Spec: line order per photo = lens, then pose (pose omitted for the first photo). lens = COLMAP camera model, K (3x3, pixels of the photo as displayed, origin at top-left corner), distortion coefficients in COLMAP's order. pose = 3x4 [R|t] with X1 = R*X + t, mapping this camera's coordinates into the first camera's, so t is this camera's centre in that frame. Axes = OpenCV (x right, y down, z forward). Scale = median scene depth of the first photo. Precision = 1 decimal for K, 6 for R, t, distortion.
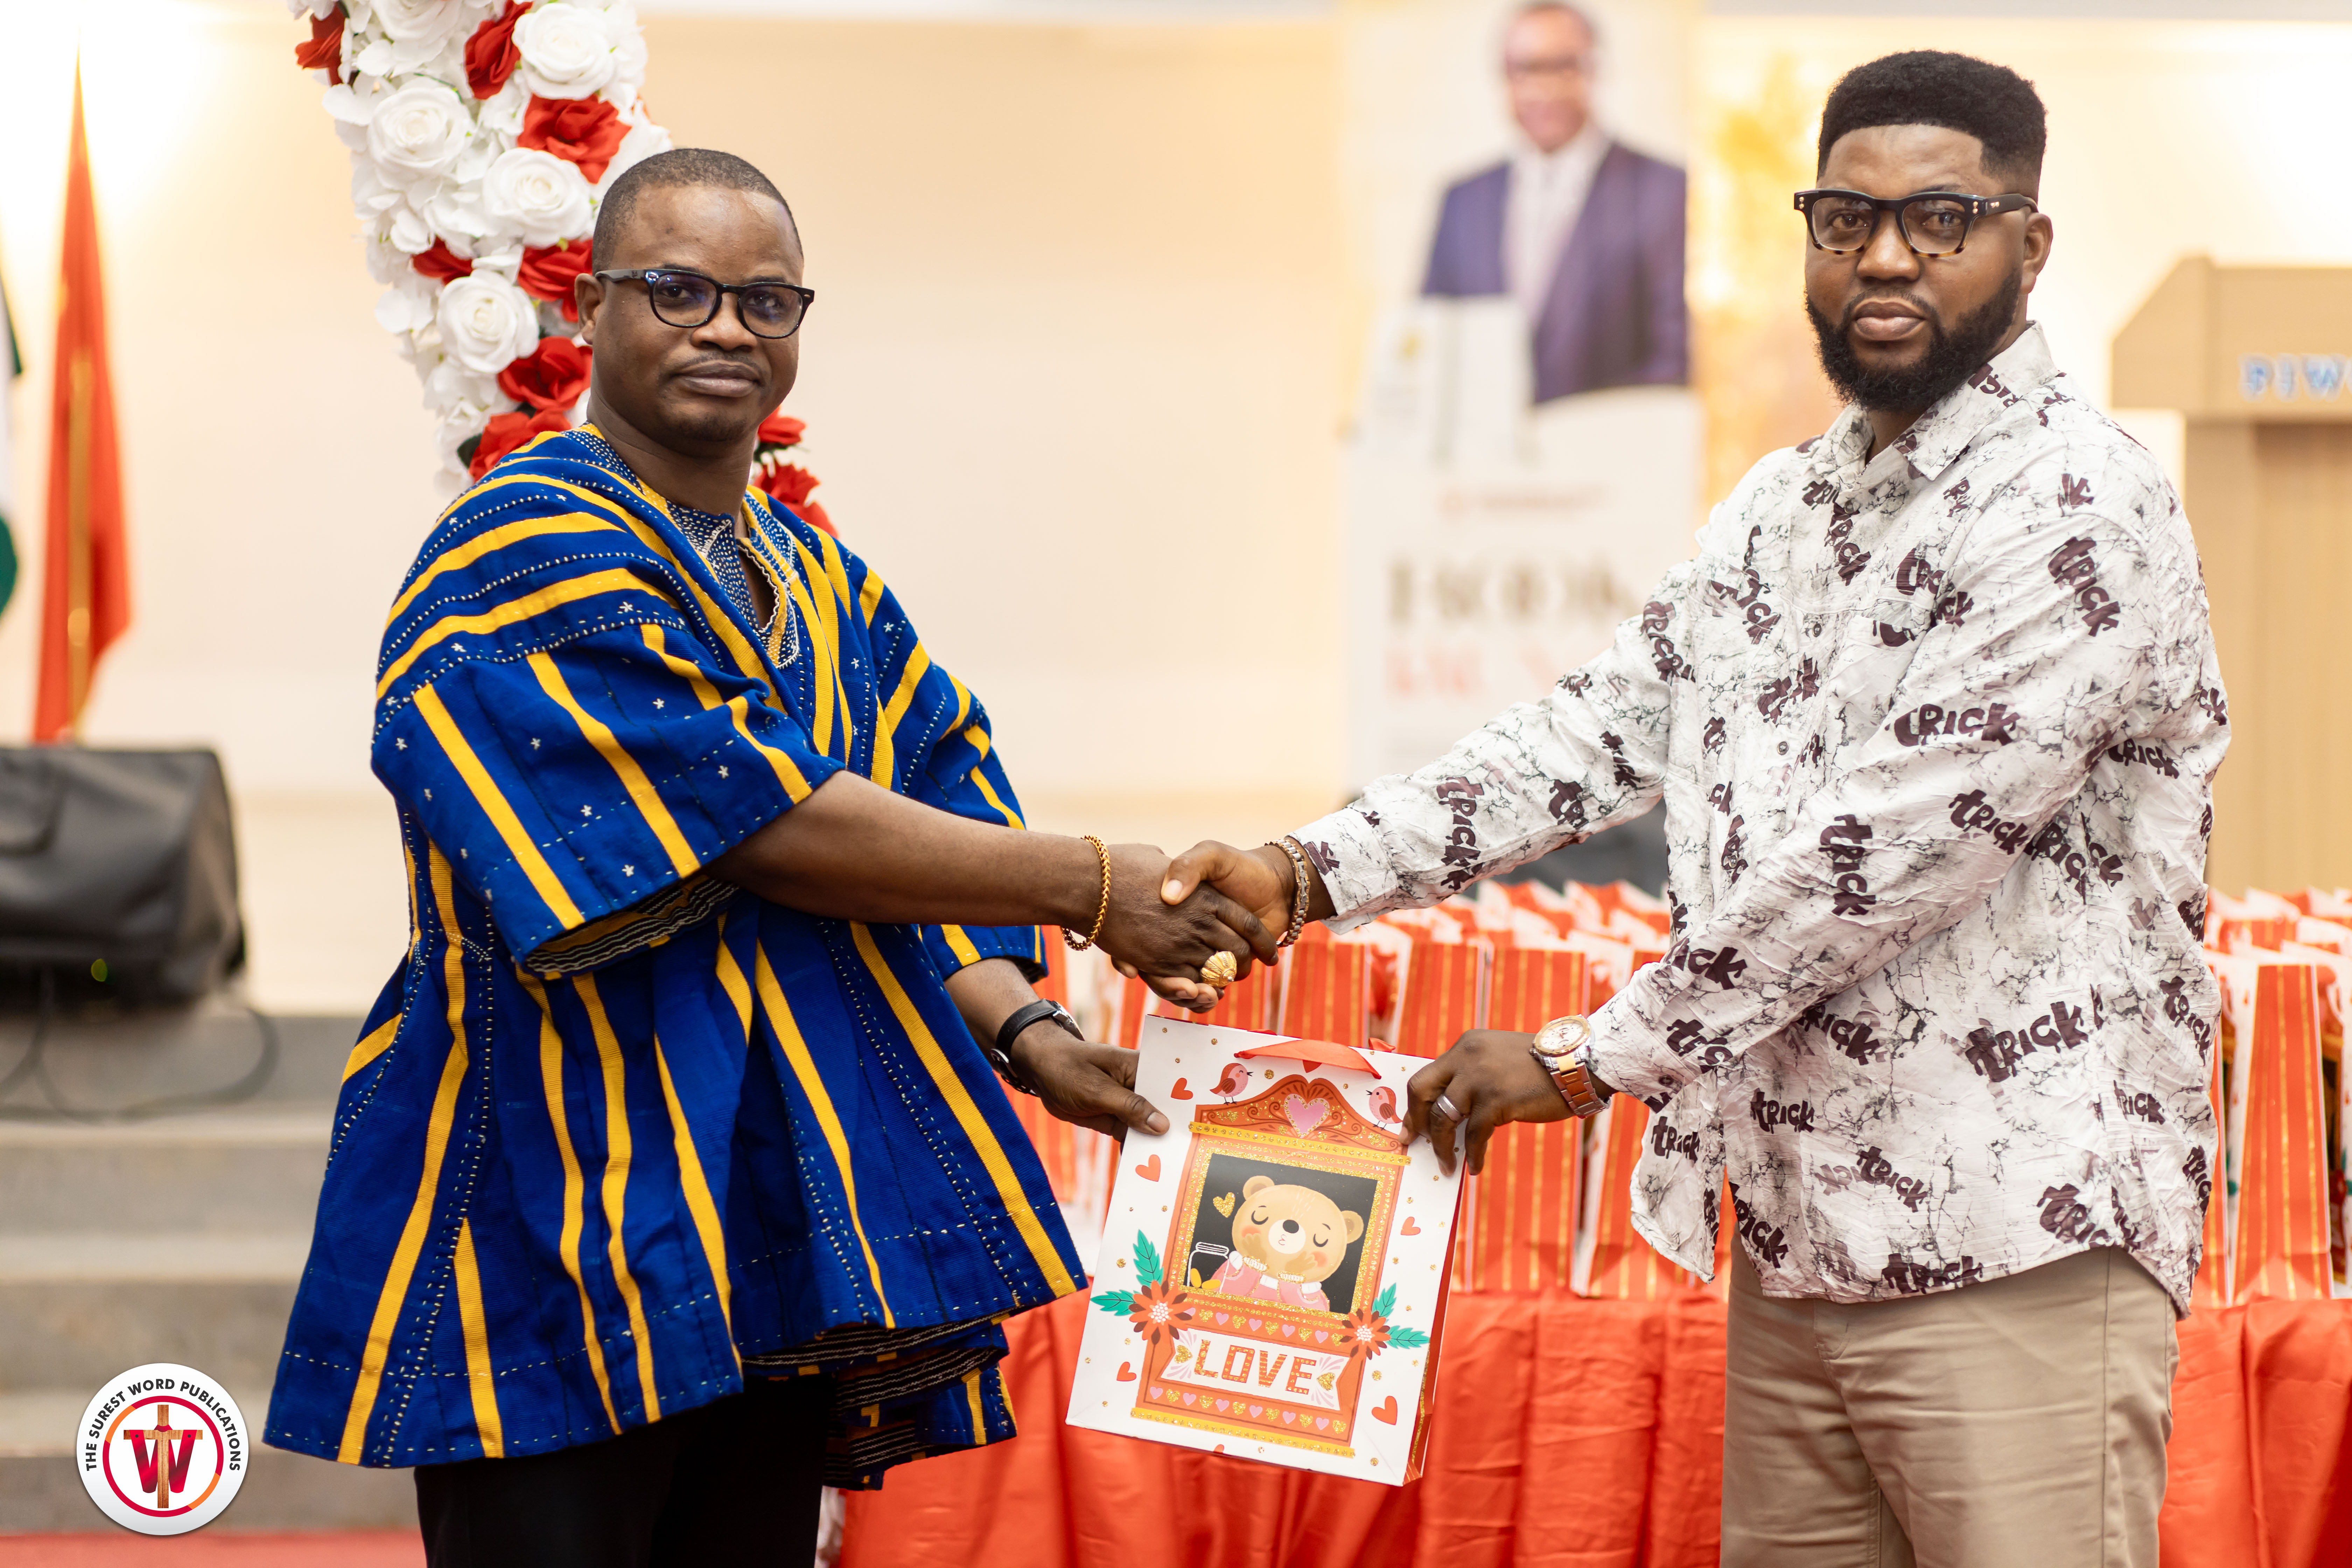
lens RADIAL K [[5083.5, 0, 1214.4], [0, 5083.5, 791.0], [0, 0, 1]] dist [0.017279, 0.000000]
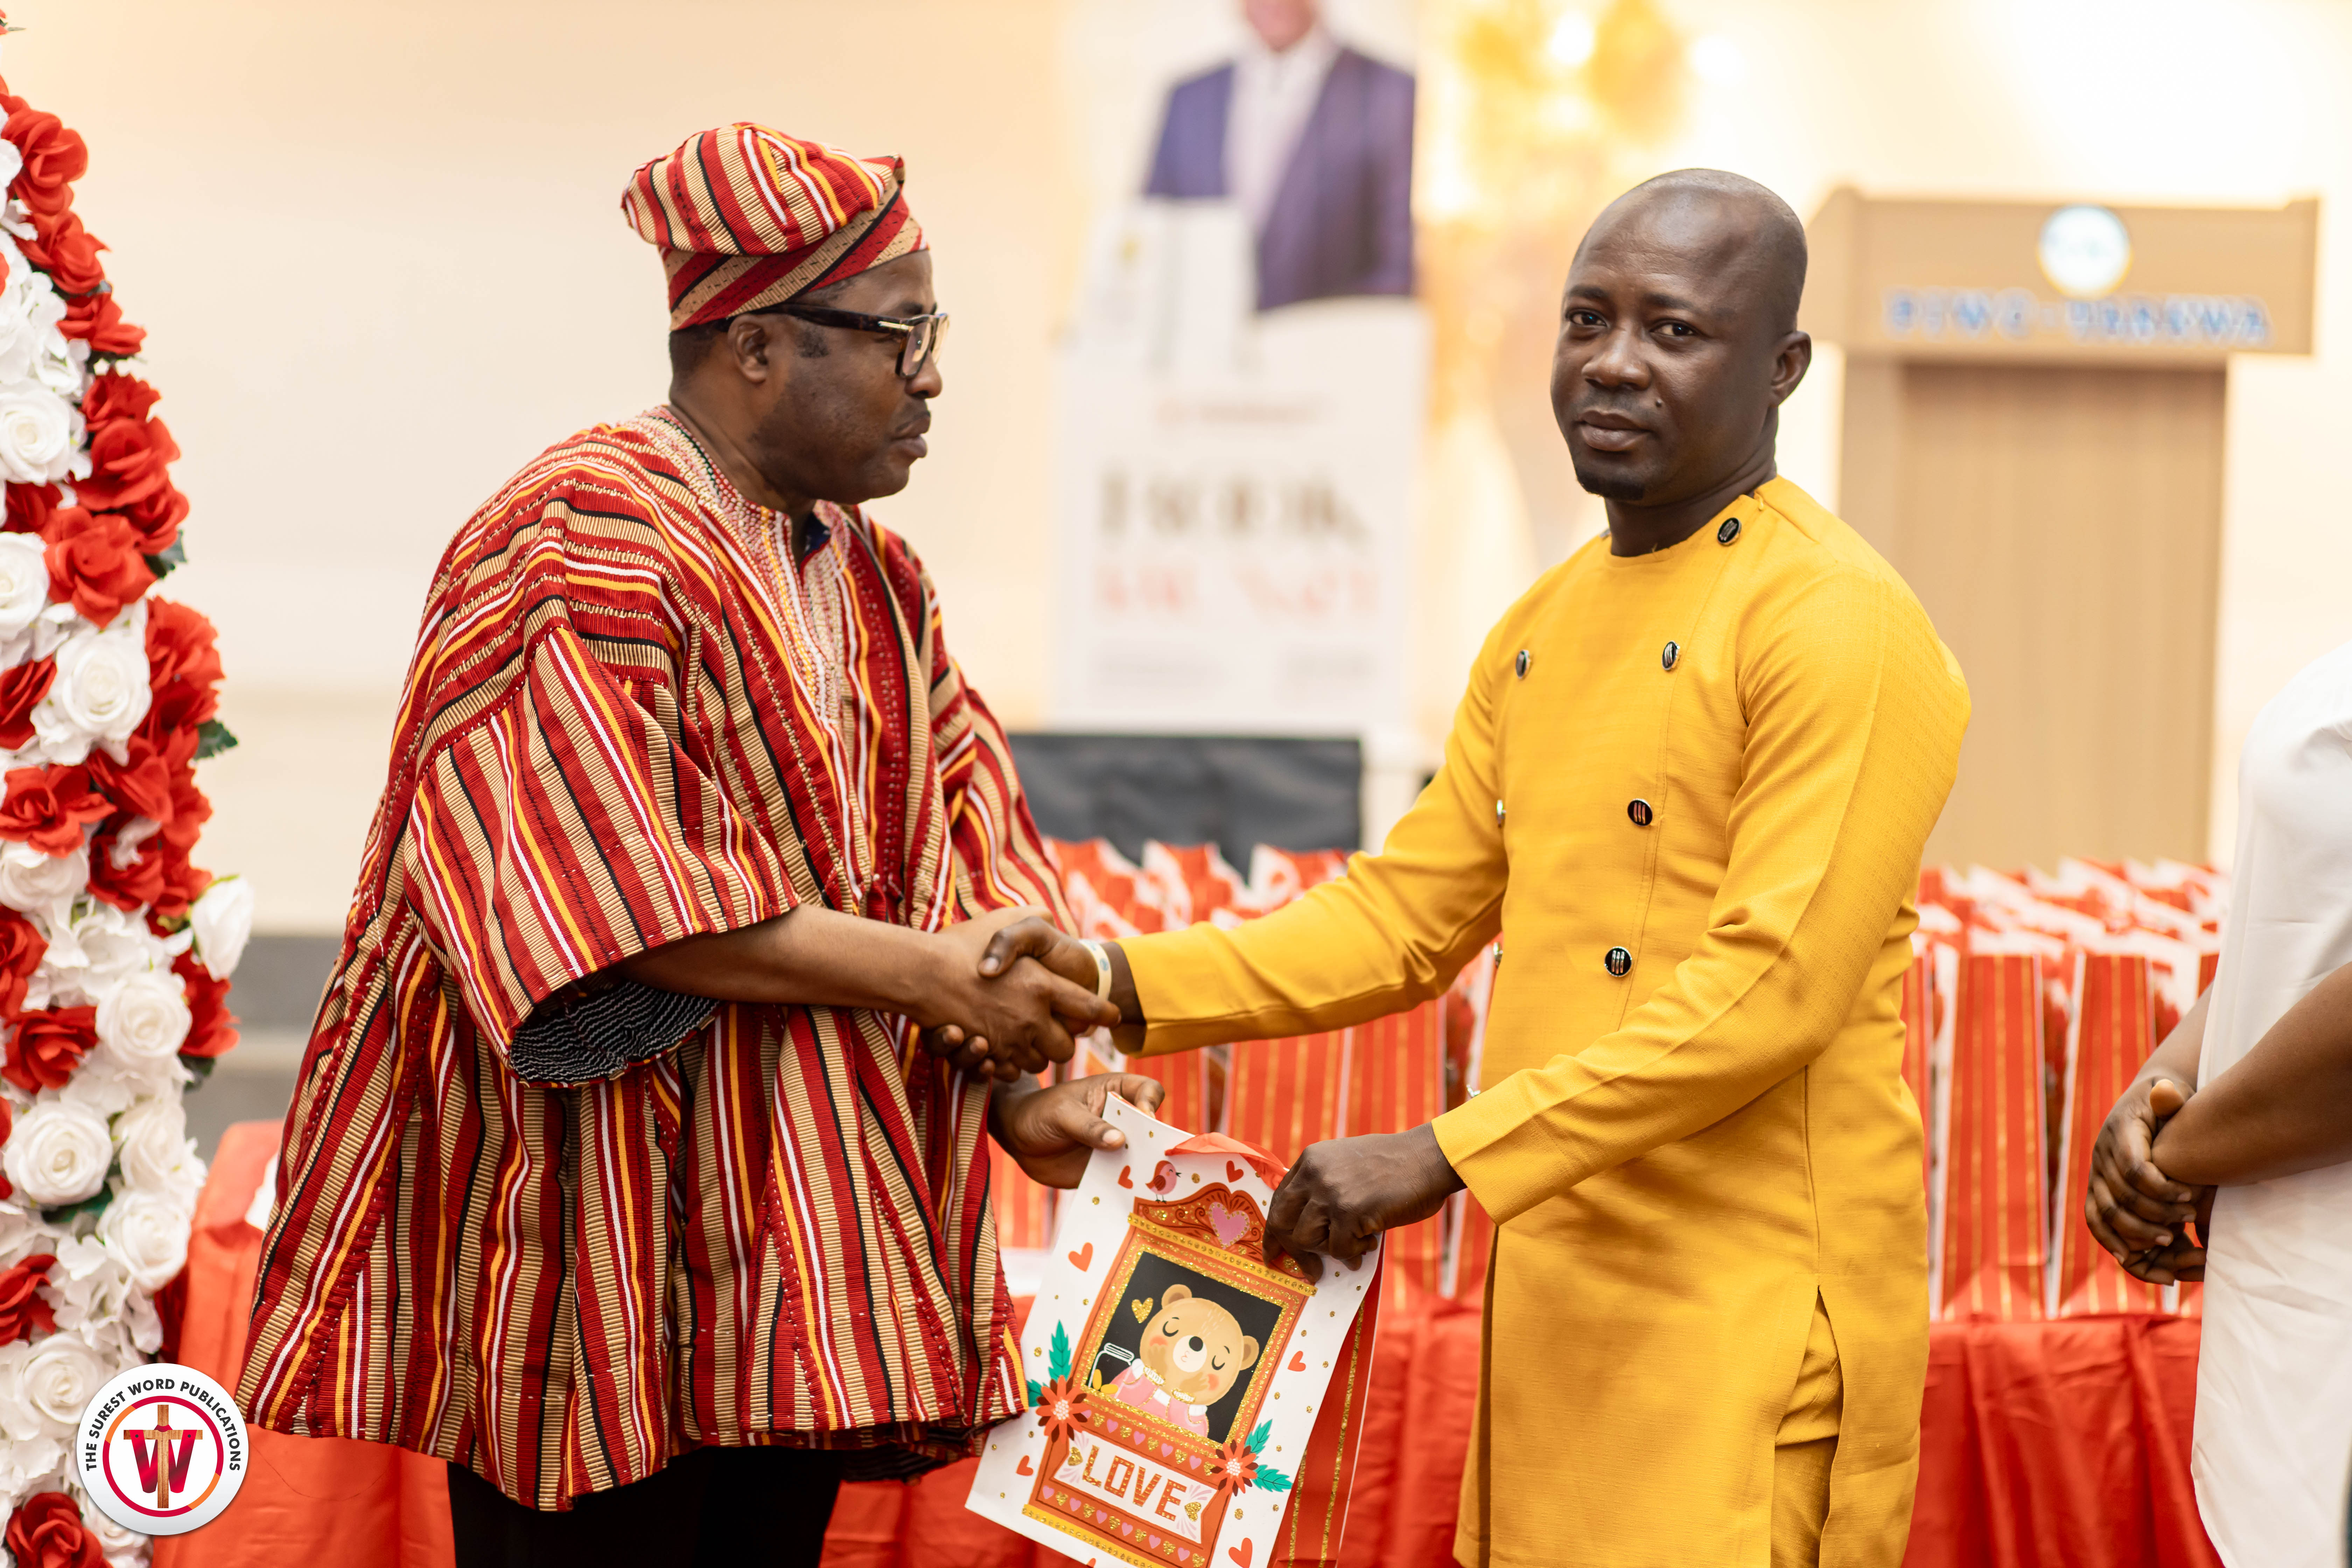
lens RADIAL K [[5083.5, 0, 1185.2], [0, 5083.5, 783.4], [0, 0, 1]] dist [0.017279, 0.000000]
pose [[0.999564, 0.025846, 0.014243, 0.093793], [-0.026126, 0.999461, 0.019866, -0.013052], [-0.013722, -0.020230, 0.999701, 0.068281]]
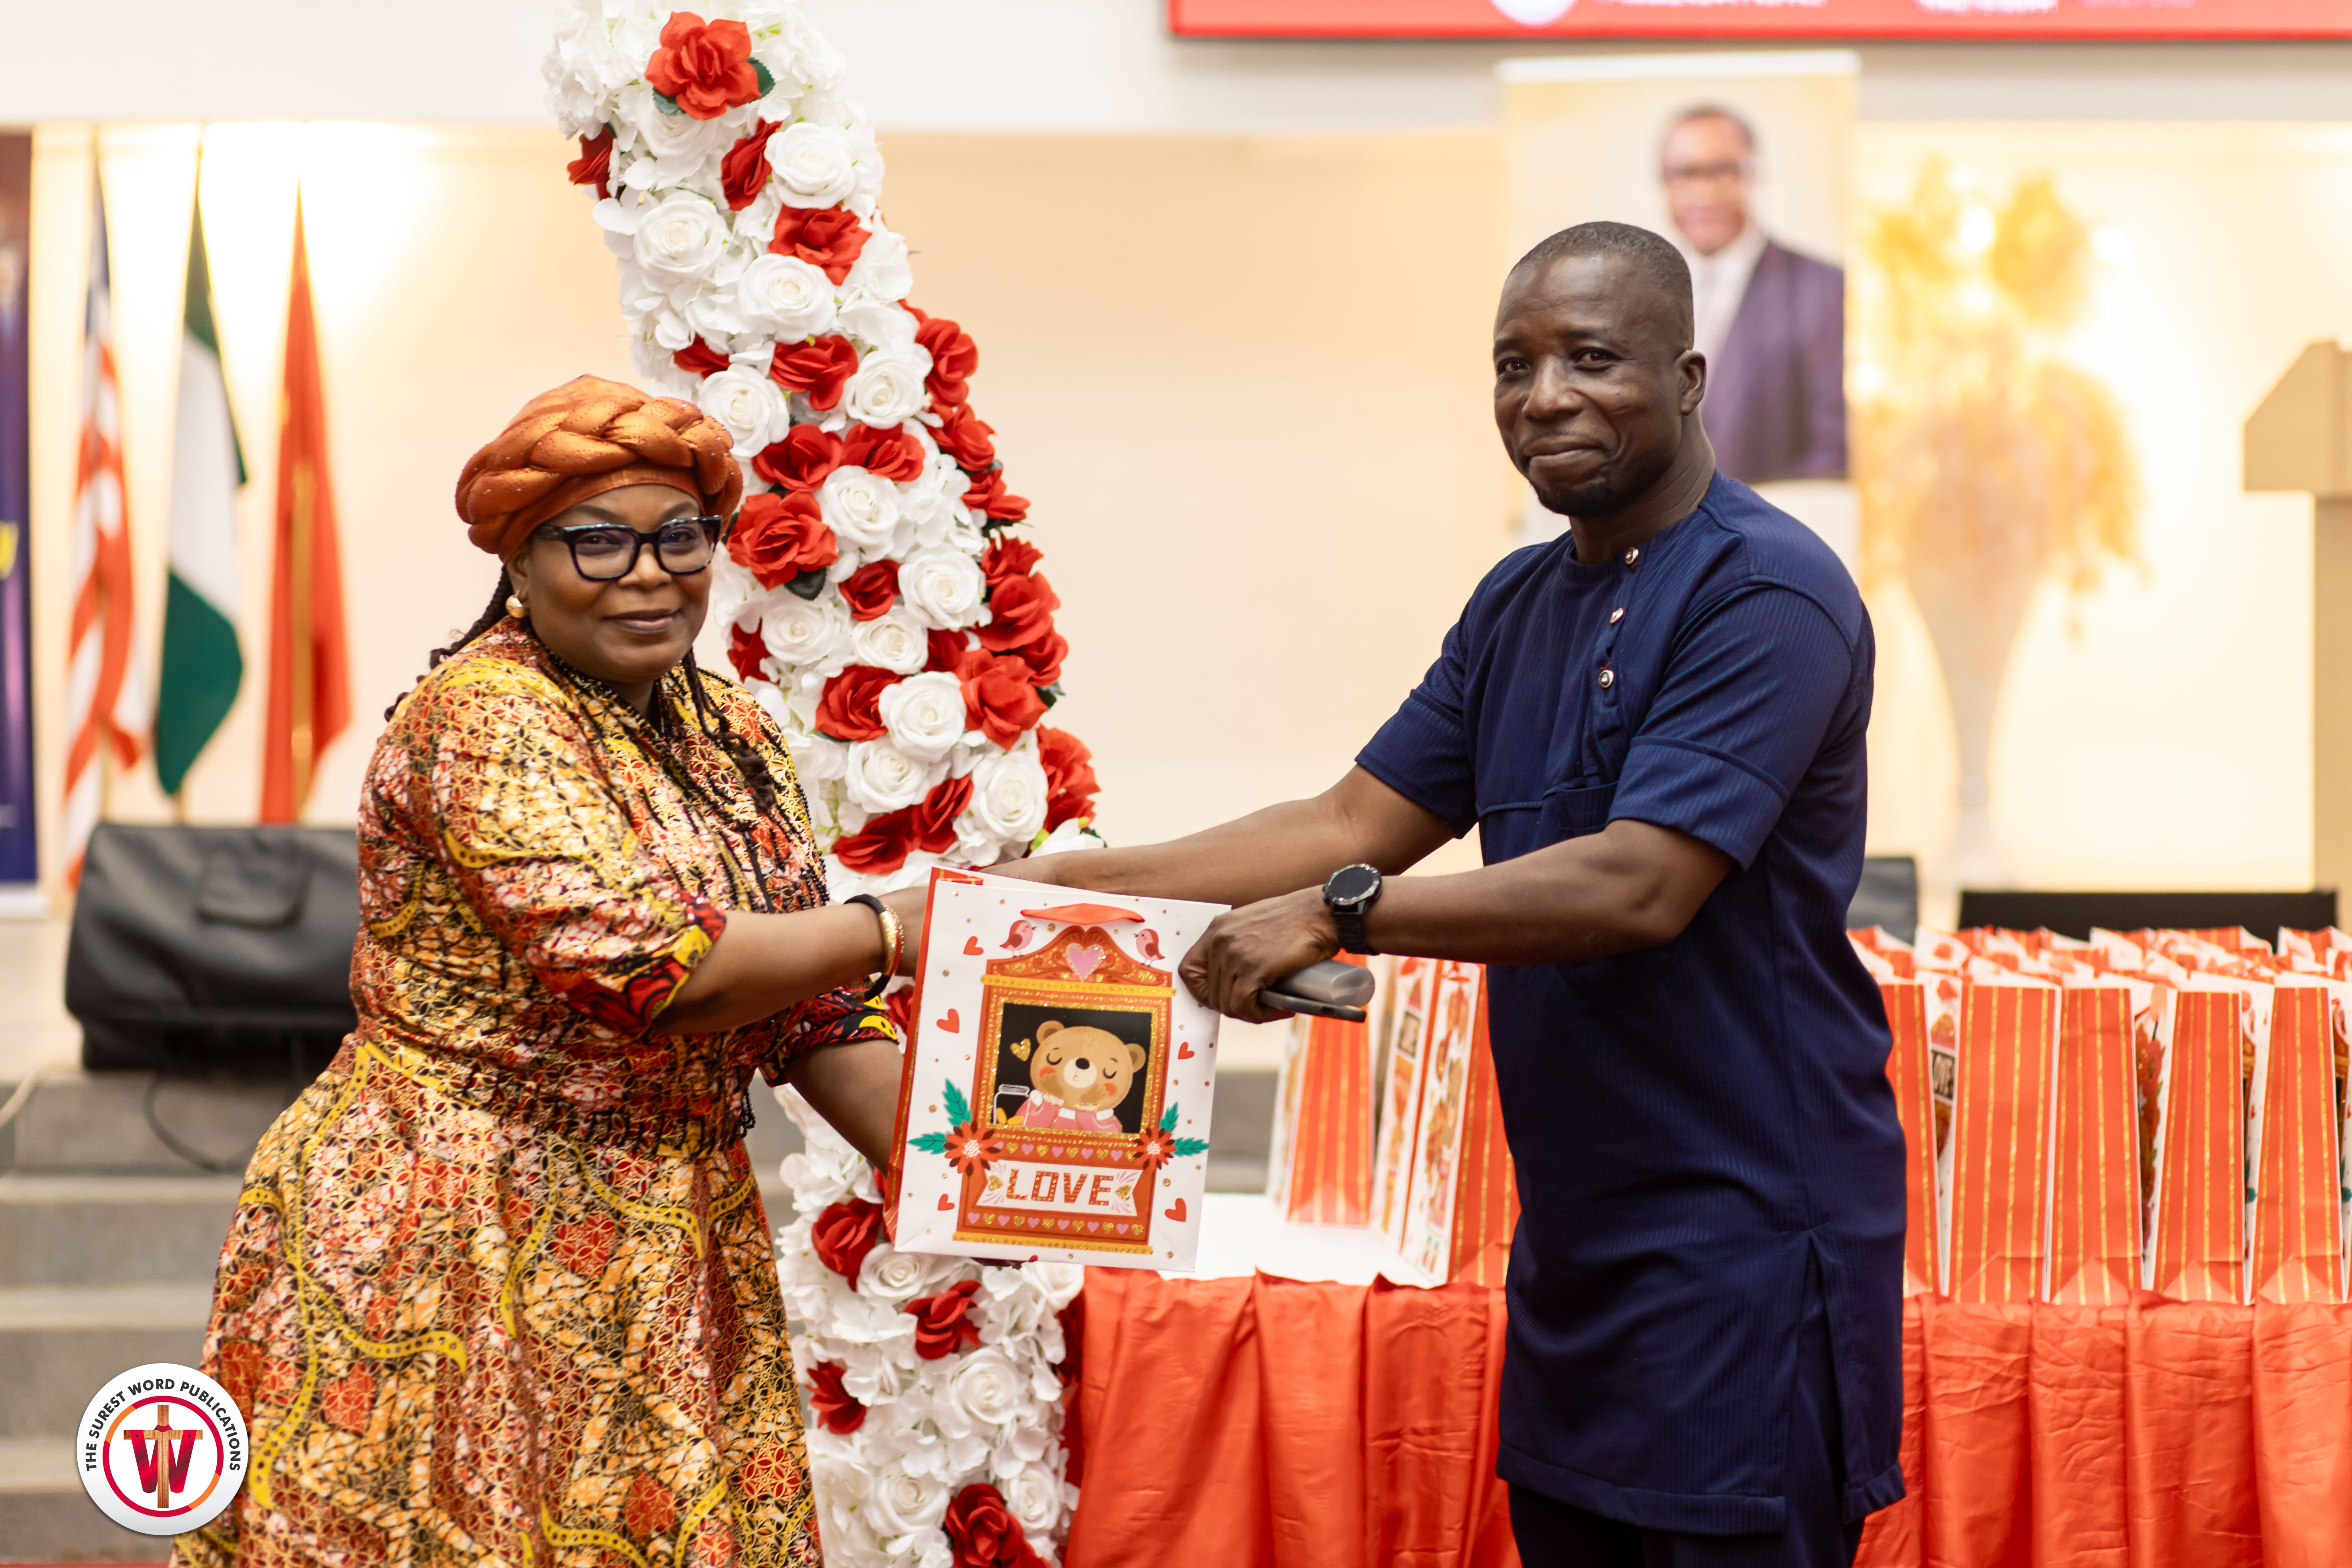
lens RADIAL K [[5083.5, 0, 1243.4], [0, 5083.5, 829.1], [0, 0, 1]] dist [0.017279, 0.000000]
pose [[0.999609, -0.008283, -0.026718, -0.005474], [0.007901, 0.999866, -0.014367, 0.014318], [0.026834, 0.014150, 0.999540, -0.093363]]
